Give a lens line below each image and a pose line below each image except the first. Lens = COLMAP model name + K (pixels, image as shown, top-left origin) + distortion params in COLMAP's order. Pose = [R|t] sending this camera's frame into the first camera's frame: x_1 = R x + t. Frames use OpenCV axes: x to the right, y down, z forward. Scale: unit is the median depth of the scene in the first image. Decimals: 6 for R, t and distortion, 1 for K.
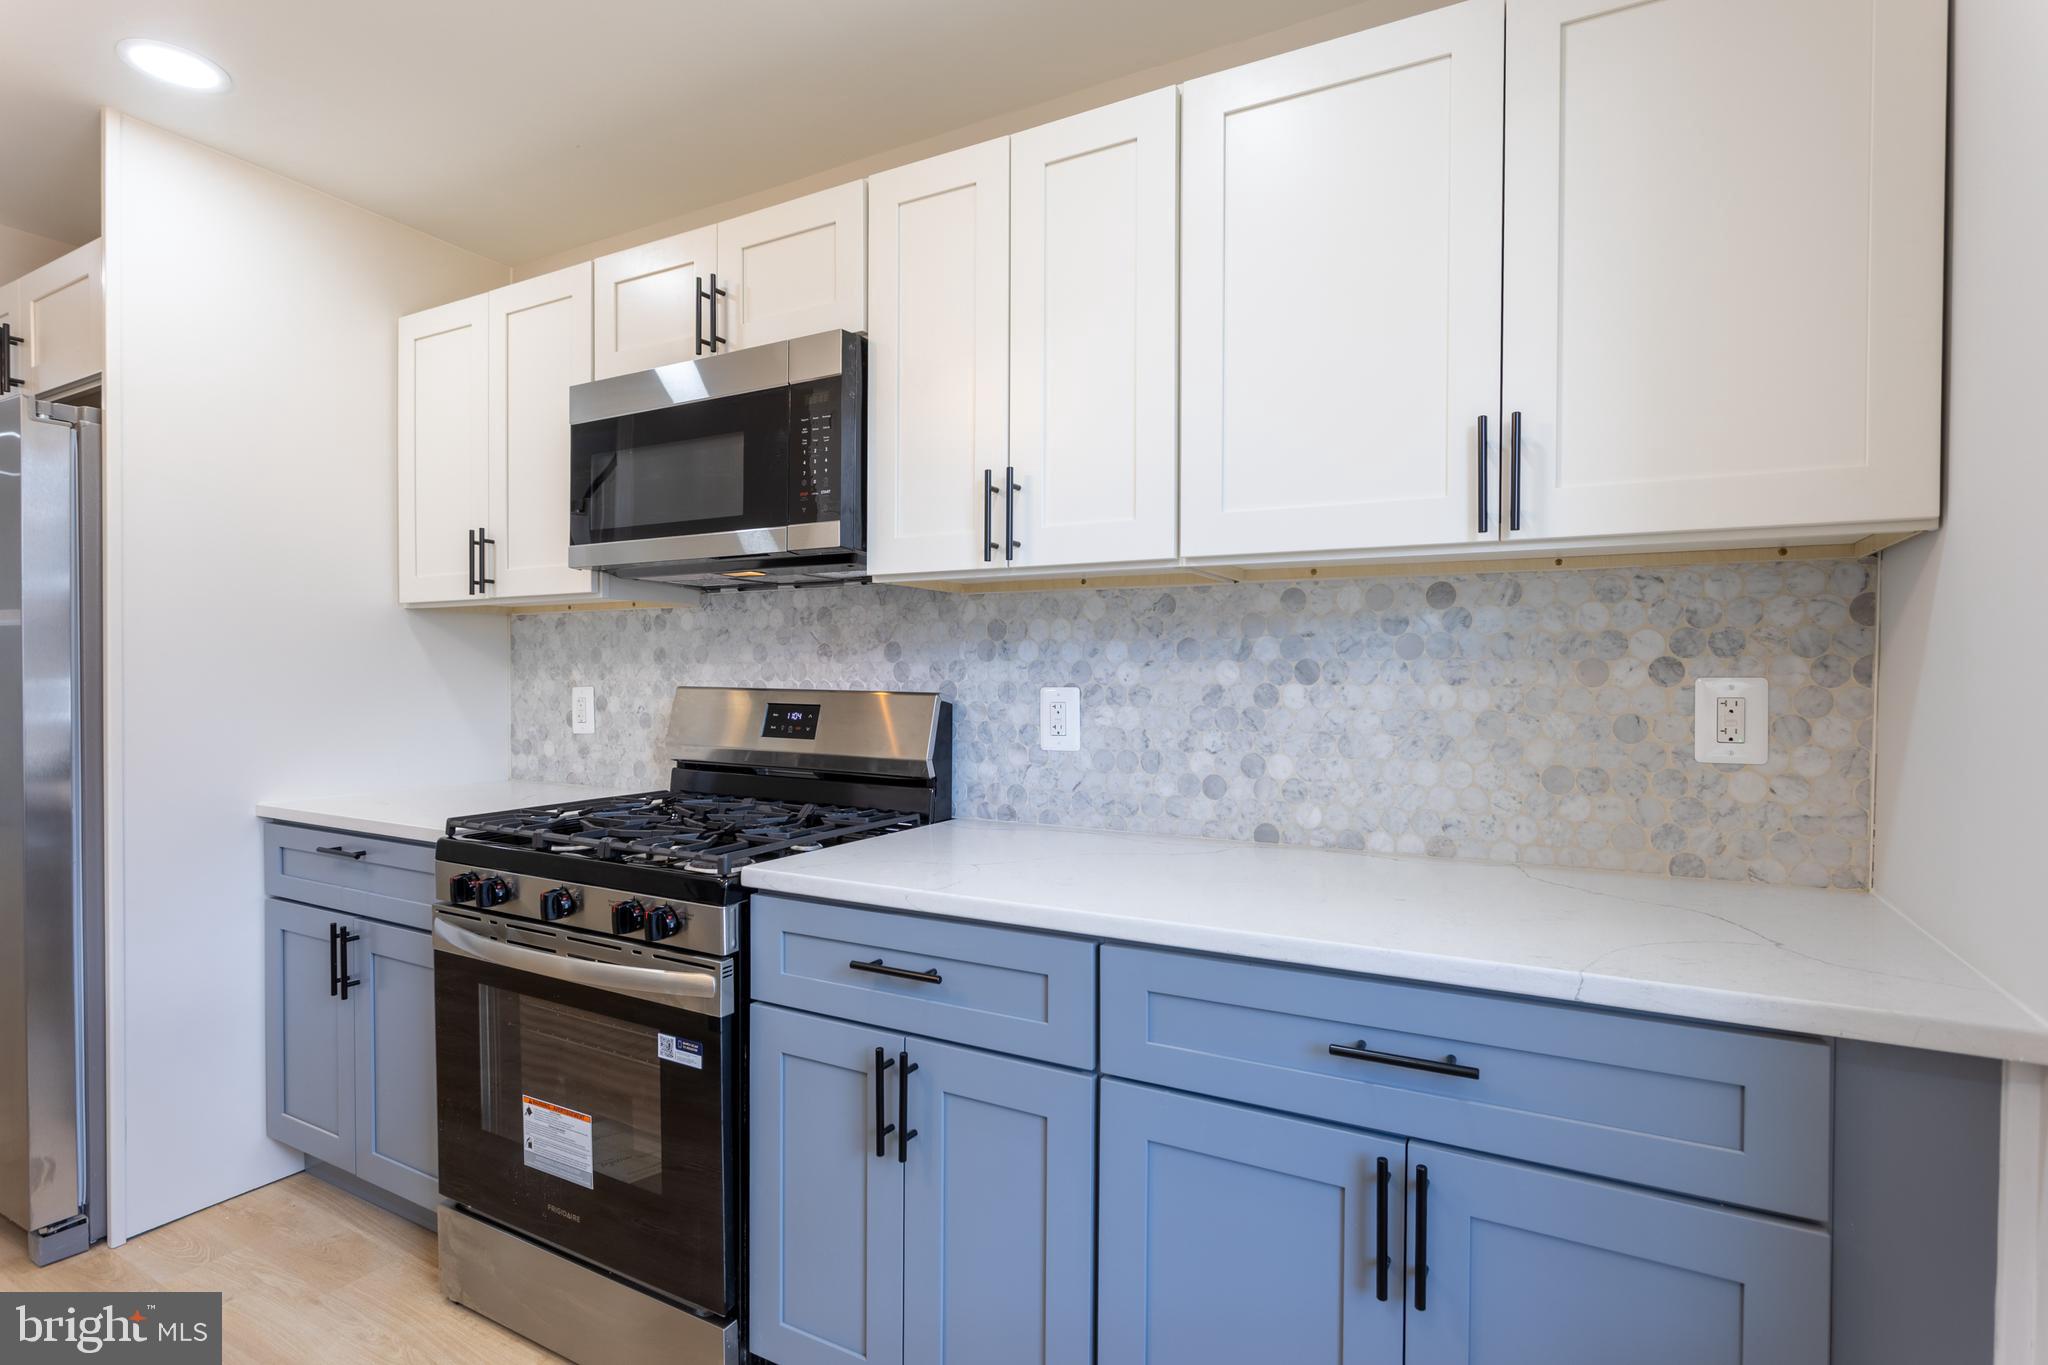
lens RADIAL K [[998.4, 0, 1025.5], [0, 998.4, 688.4], [0, 0, 1]] dist [-0.014909, 0.007501]
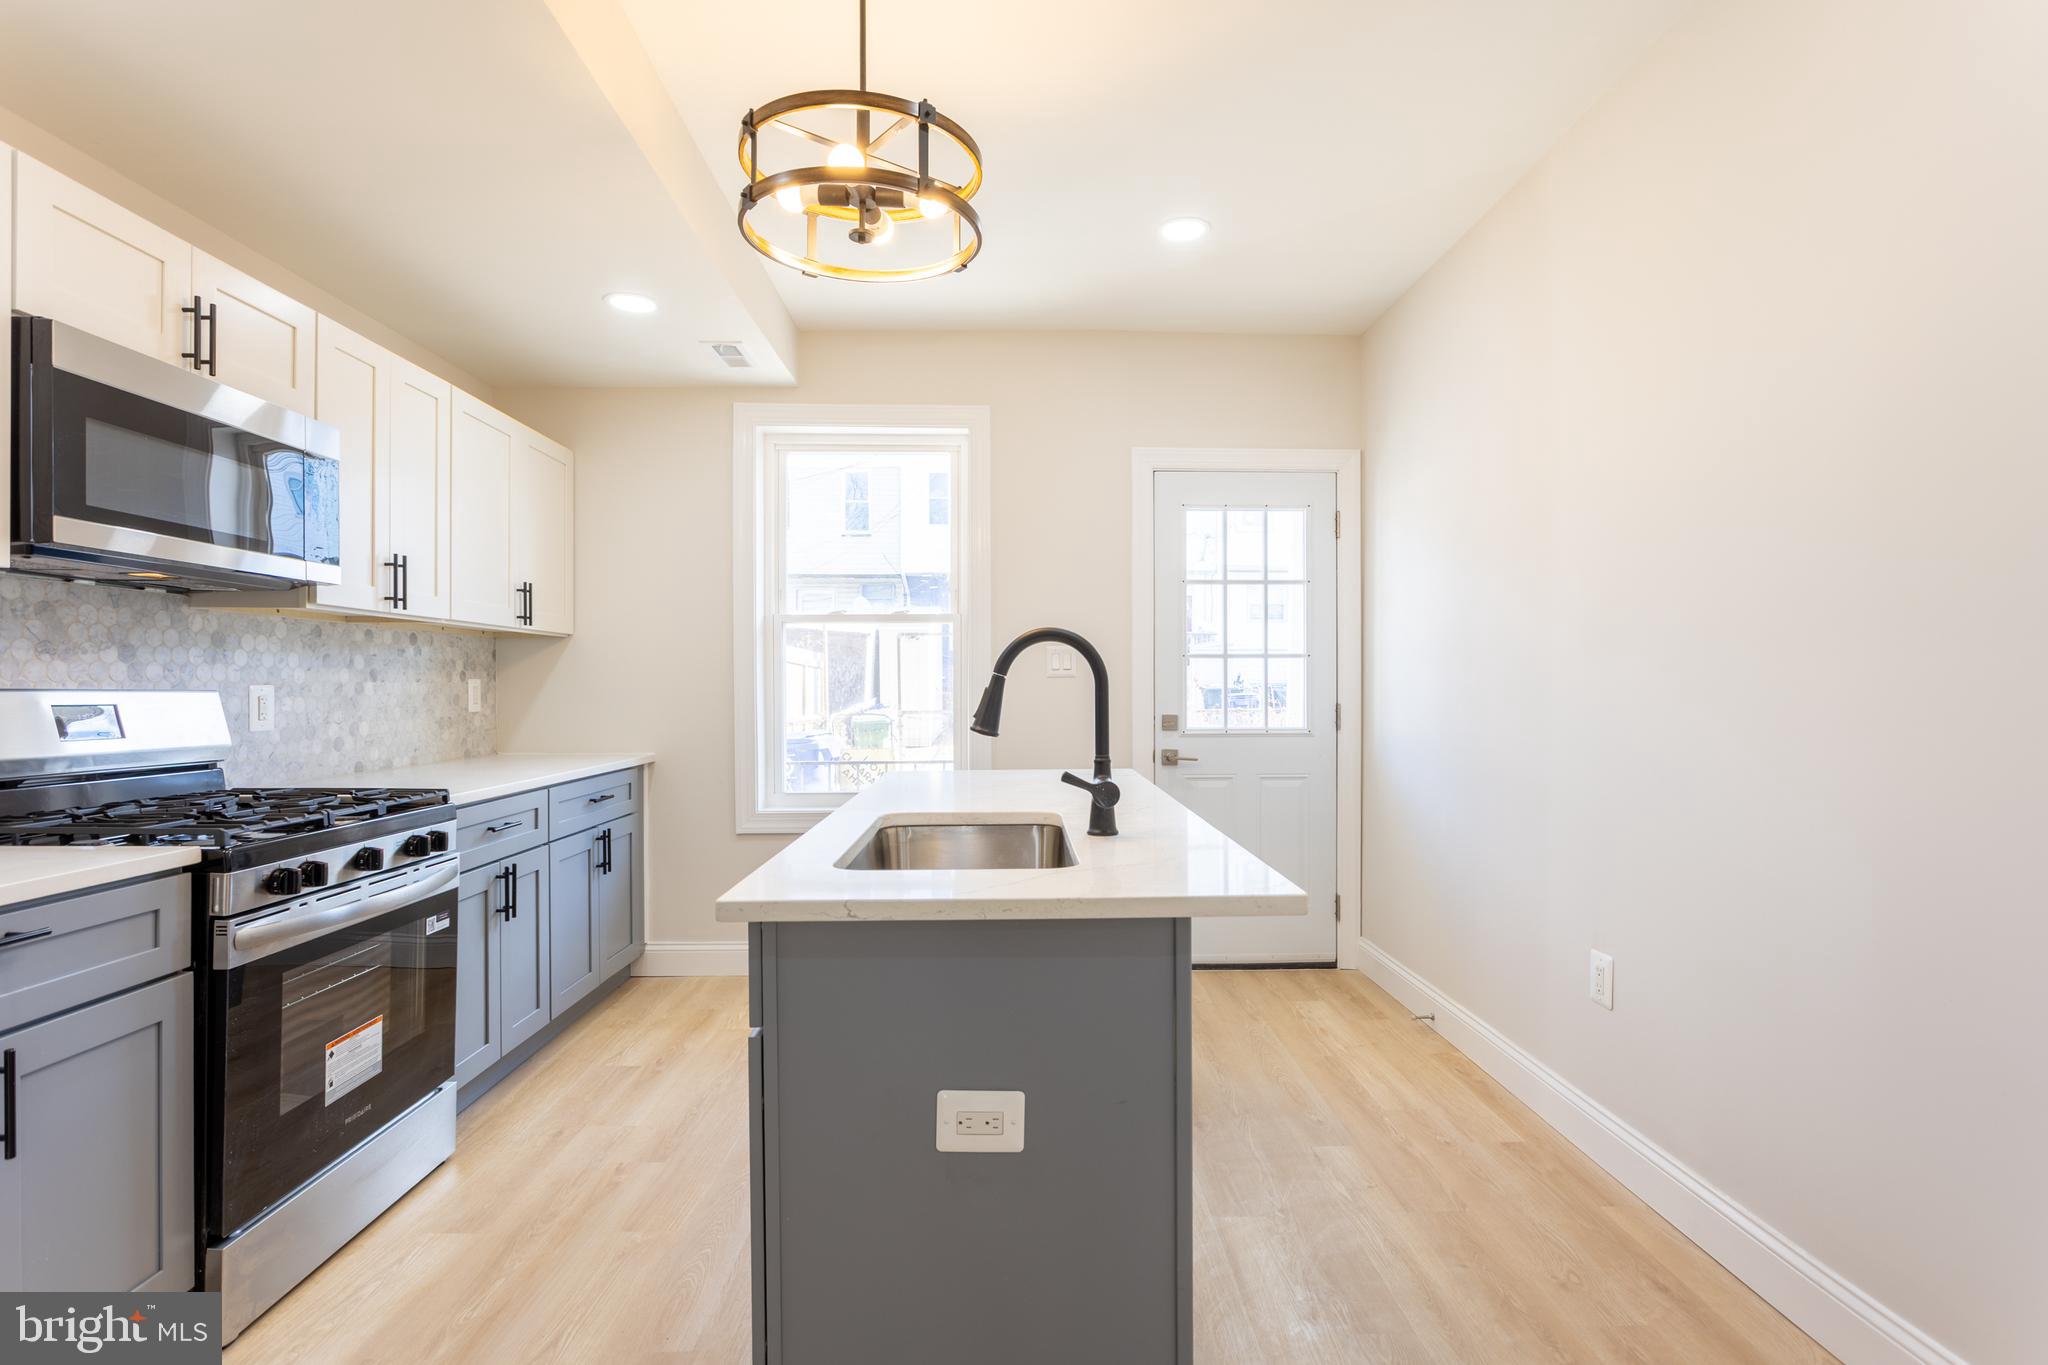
lens RADIAL K [[998.4, 0, 1033.9], [0, 998.4, 693.2], [0, 0, 1]] dist [-0.014909, 0.007501]
pose [[-0.504889, -0.011896, 0.863102, -1.757939], [0.005866, 0.999835, 0.017211, -0.007379], [-0.863164, 0.013752, -0.504736, 0.807599]]
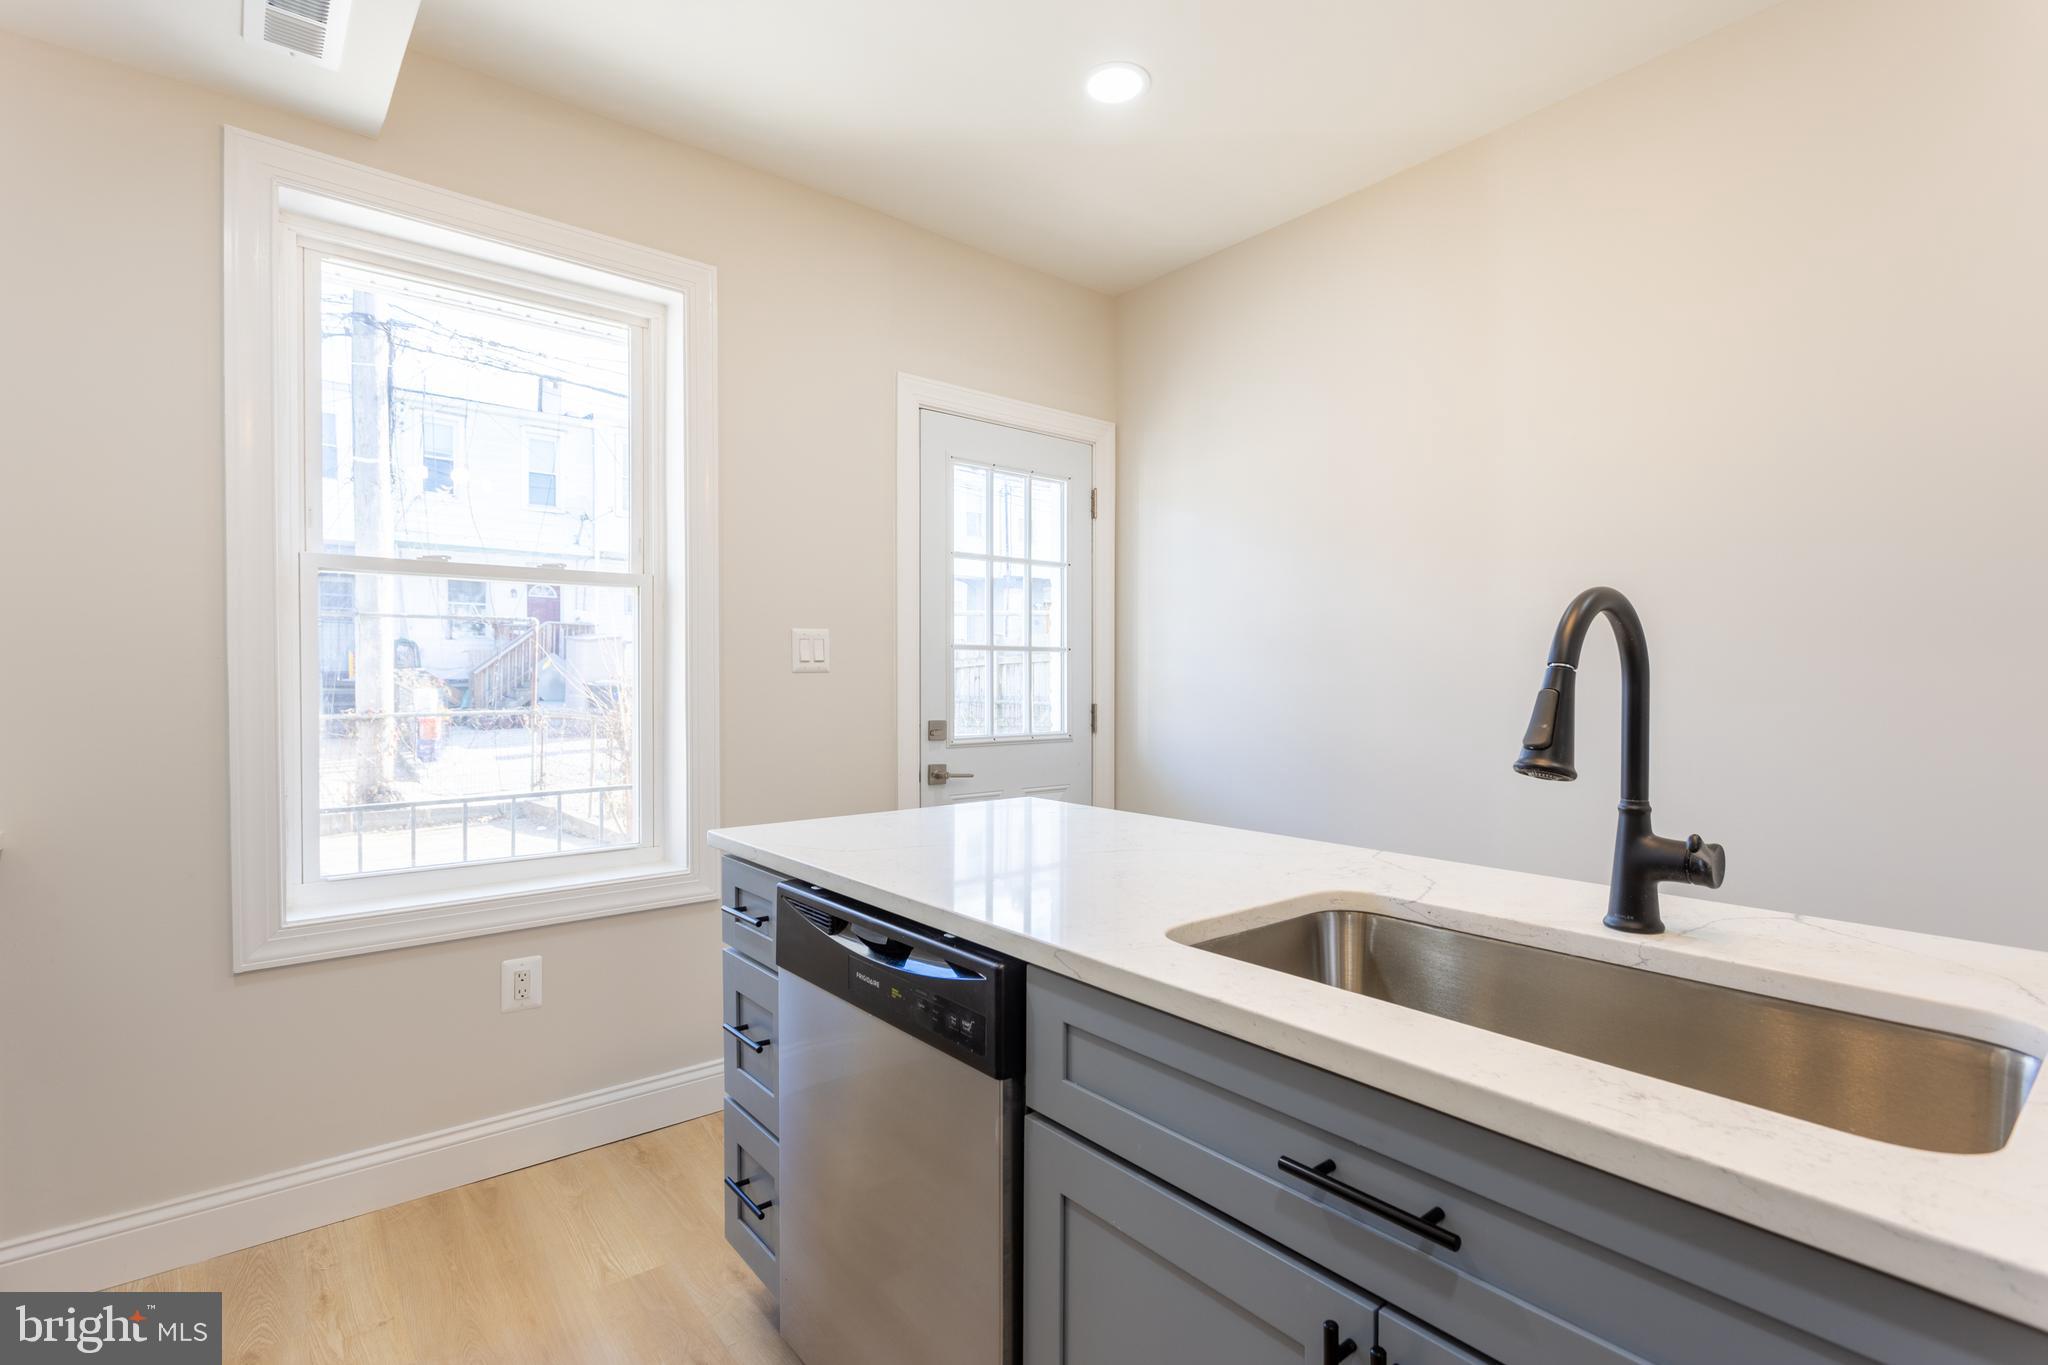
lens RADIAL K [[968.3, 0, 1021.7], [0, 968.3, 687.4], [0, 0, 1]] dist [0.001375, 0.002846]
pose [[-0.925937, -0.008031, 0.377592, -0.812806], [-0.002271, 0.999874, 0.015699, -0.004841], [-0.377671, 0.013679, -0.925839, 0.936013]]
